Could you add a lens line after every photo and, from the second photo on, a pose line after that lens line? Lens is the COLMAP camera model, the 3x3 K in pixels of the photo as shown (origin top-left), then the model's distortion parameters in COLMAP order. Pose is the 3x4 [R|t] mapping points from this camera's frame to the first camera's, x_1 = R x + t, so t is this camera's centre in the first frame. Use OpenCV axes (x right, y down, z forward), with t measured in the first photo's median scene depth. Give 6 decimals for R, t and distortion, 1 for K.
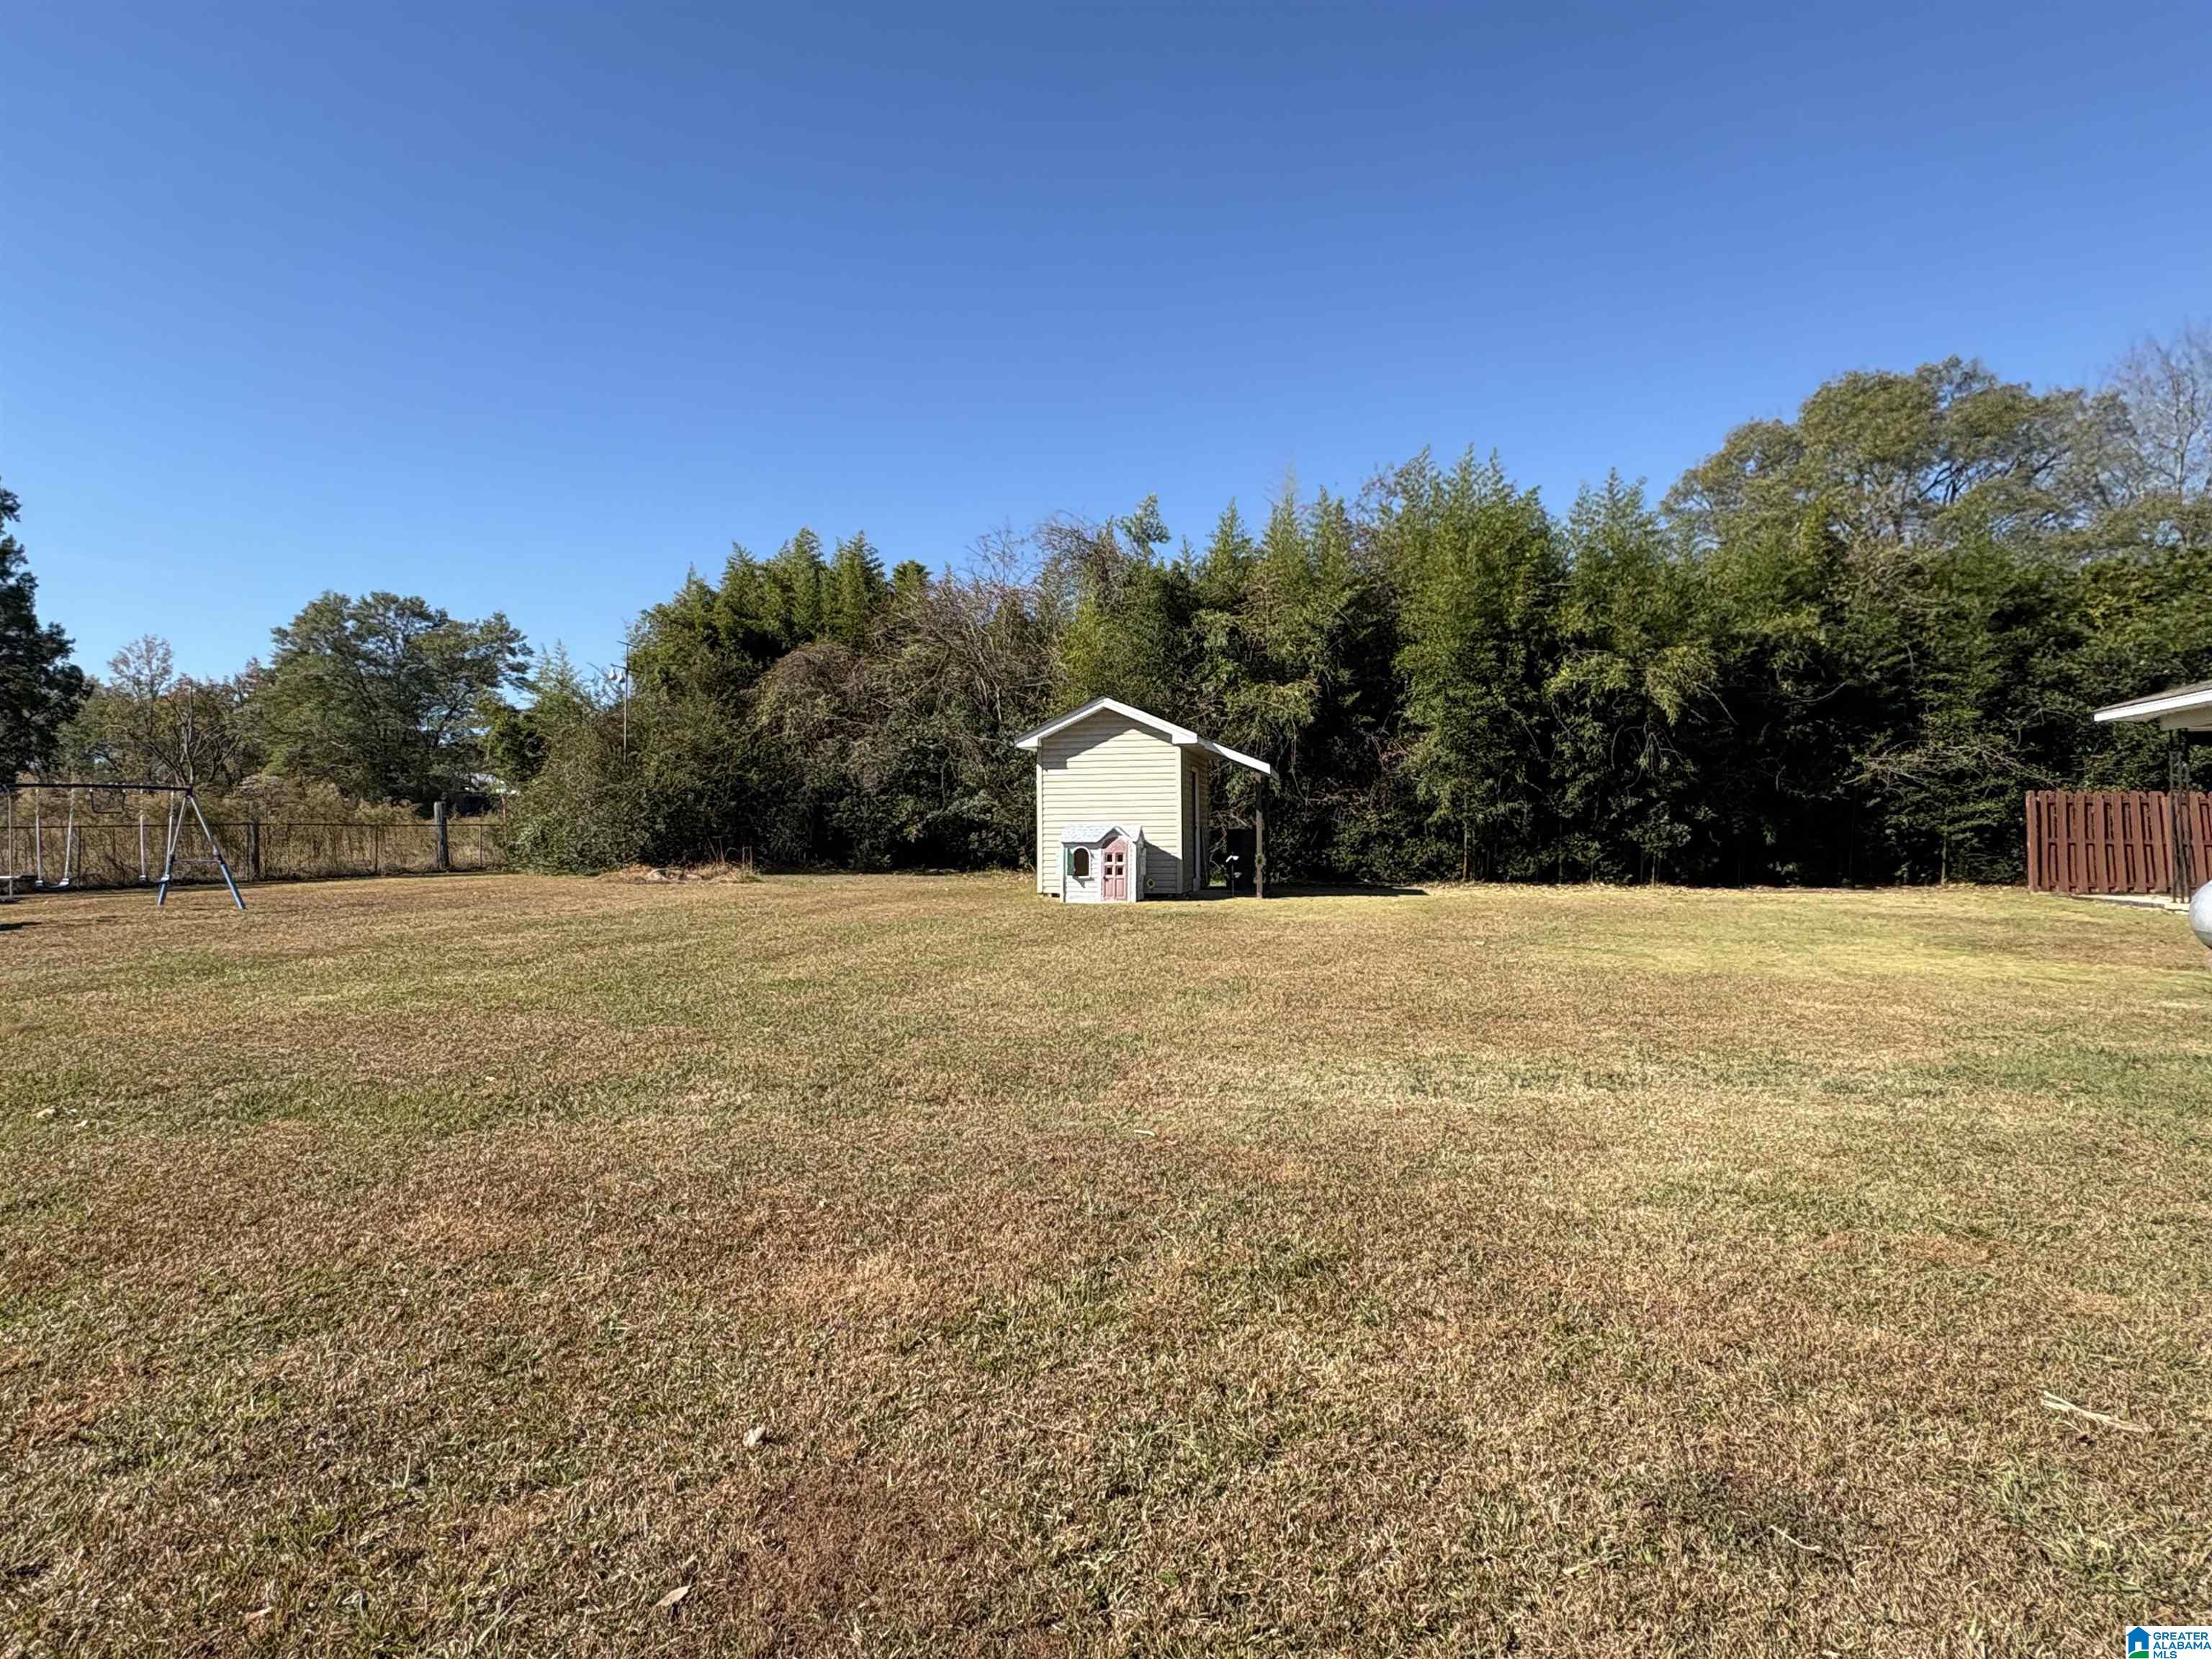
lens RADIAL K [[1168.7, 0, 1106.0], [0, 1168.7, 822.1], [0, 0, 1]] dist [0.000587, 0.000777]
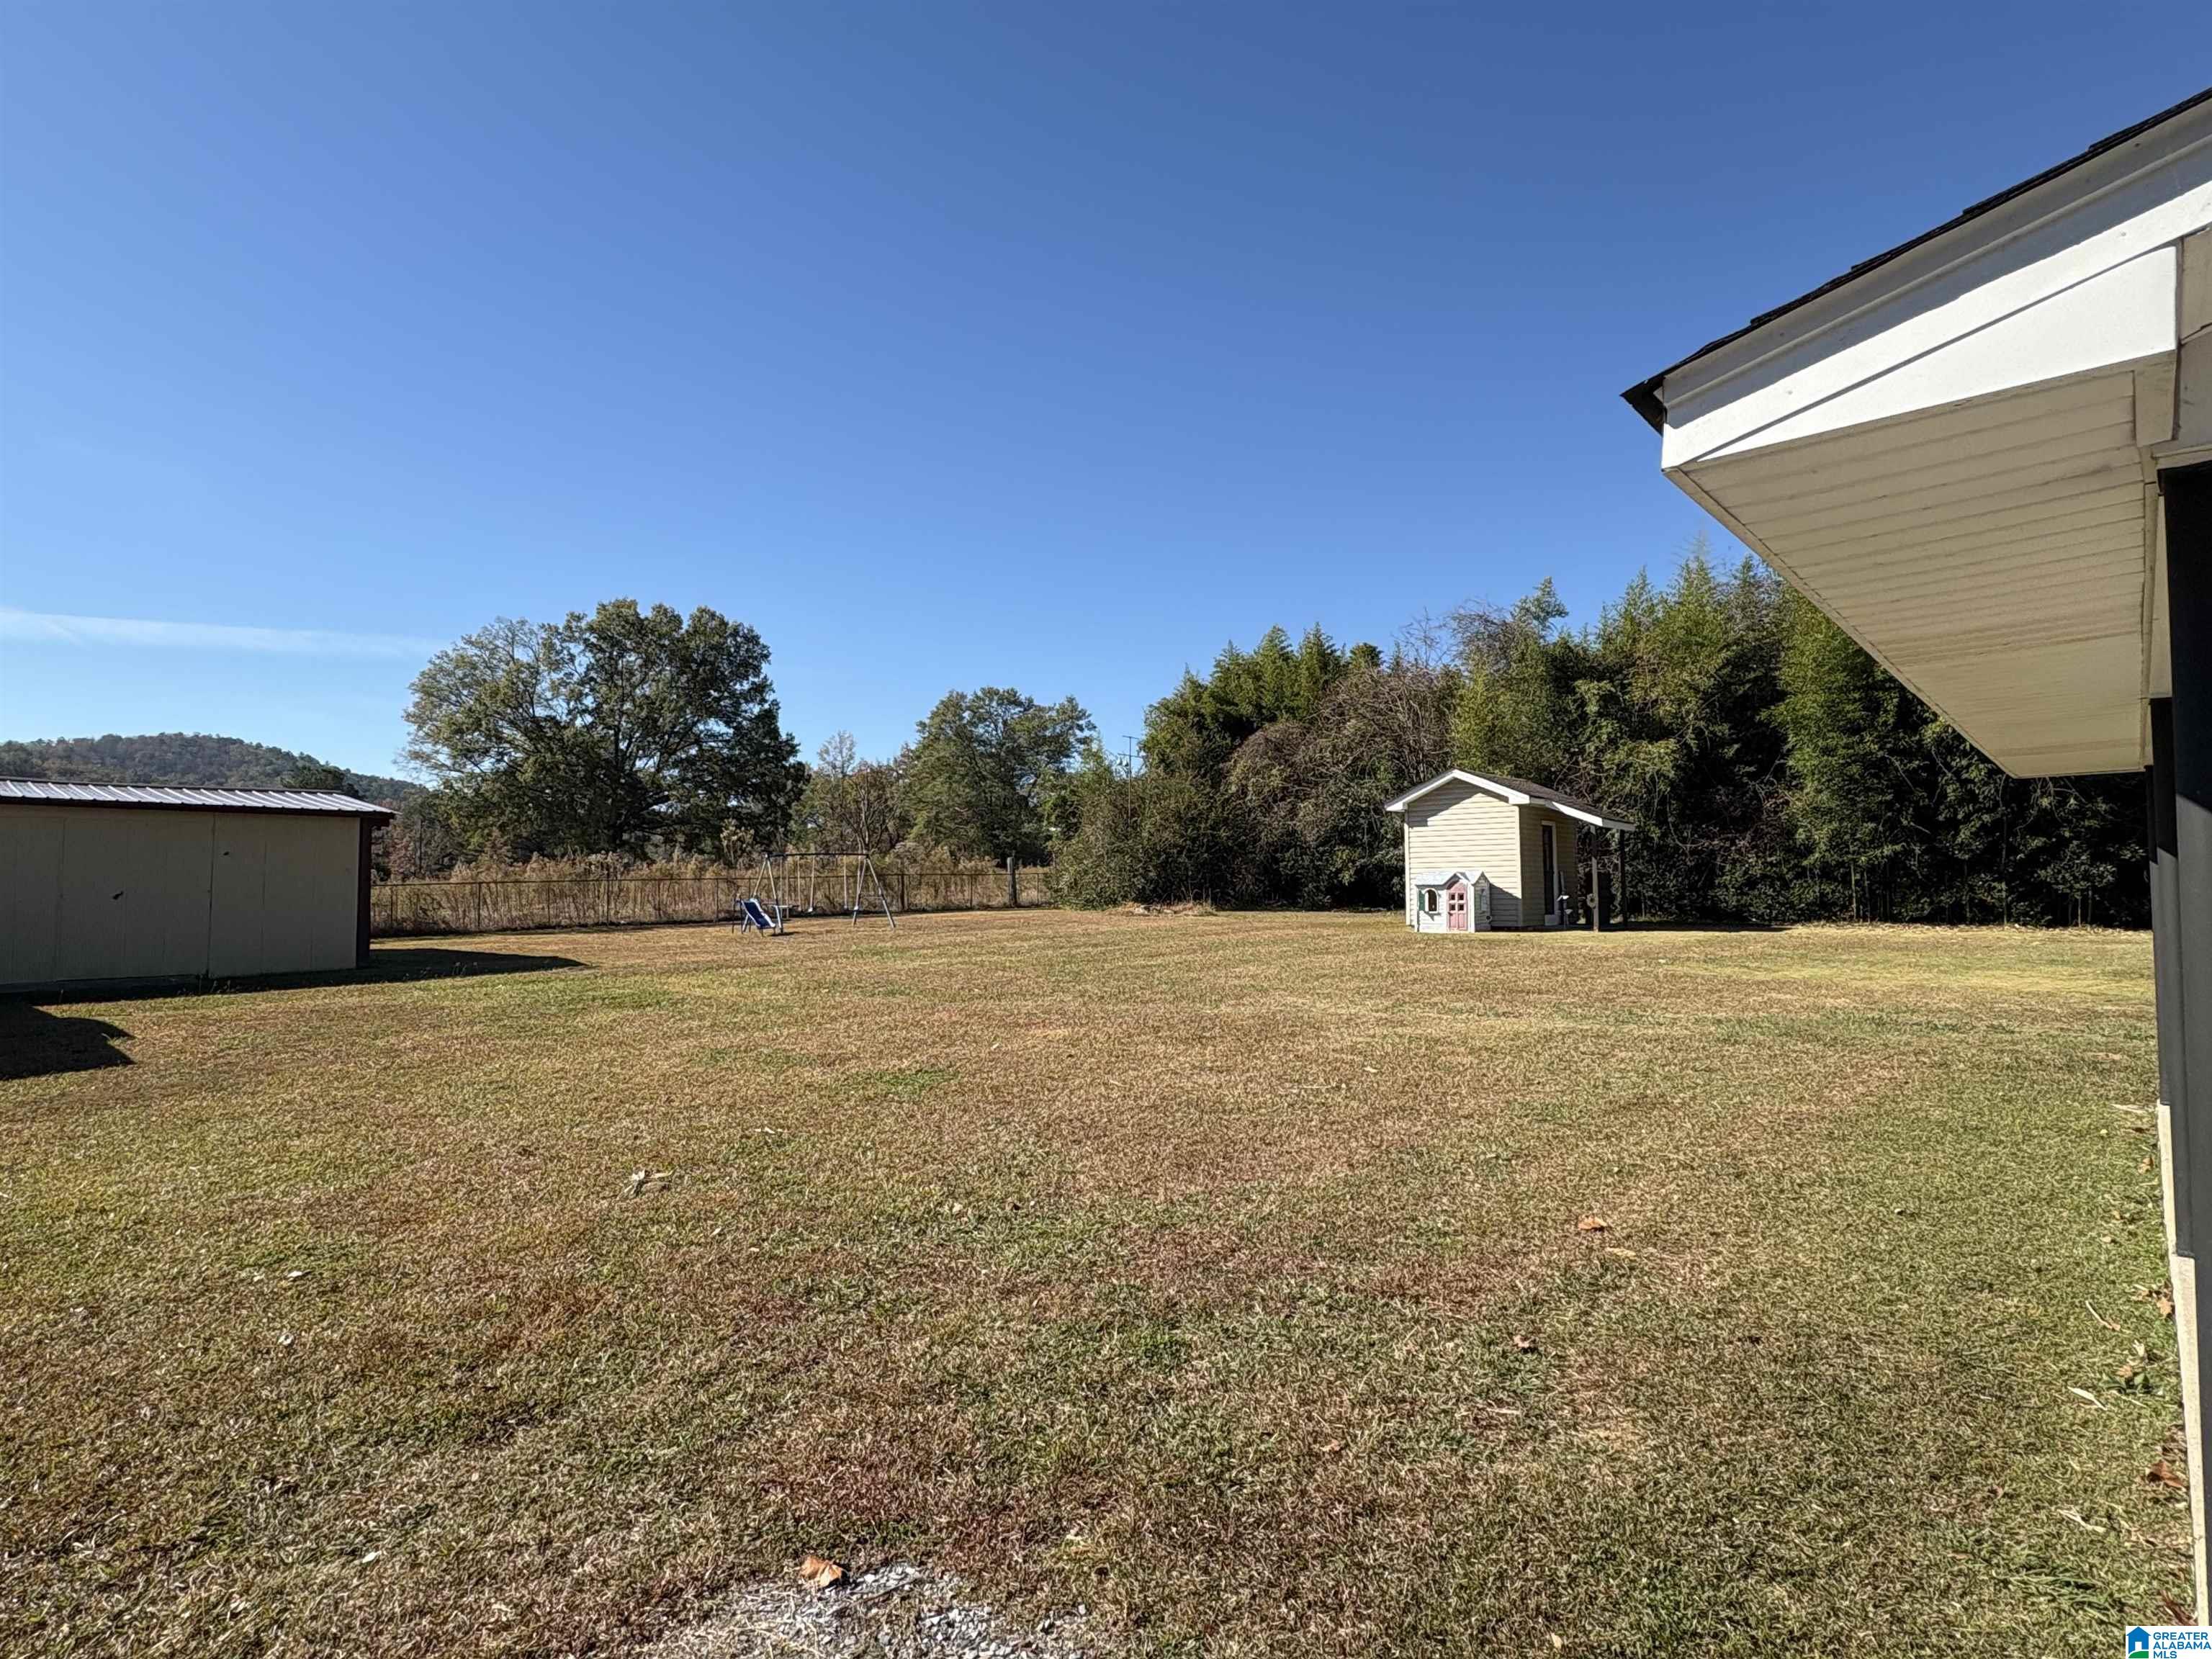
lens RADIAL K [[1168.7, 0, 1106.0], [0, 1168.7, 822.1], [0, 0, 1]] dist [0.000587, 0.000777]
pose [[0.895234, -0.027538, -0.444745, 0.162588], [0.011221, 0.999165, -0.039279, -0.003601], [0.445456, 0.030173, 0.894795, -0.210993]]
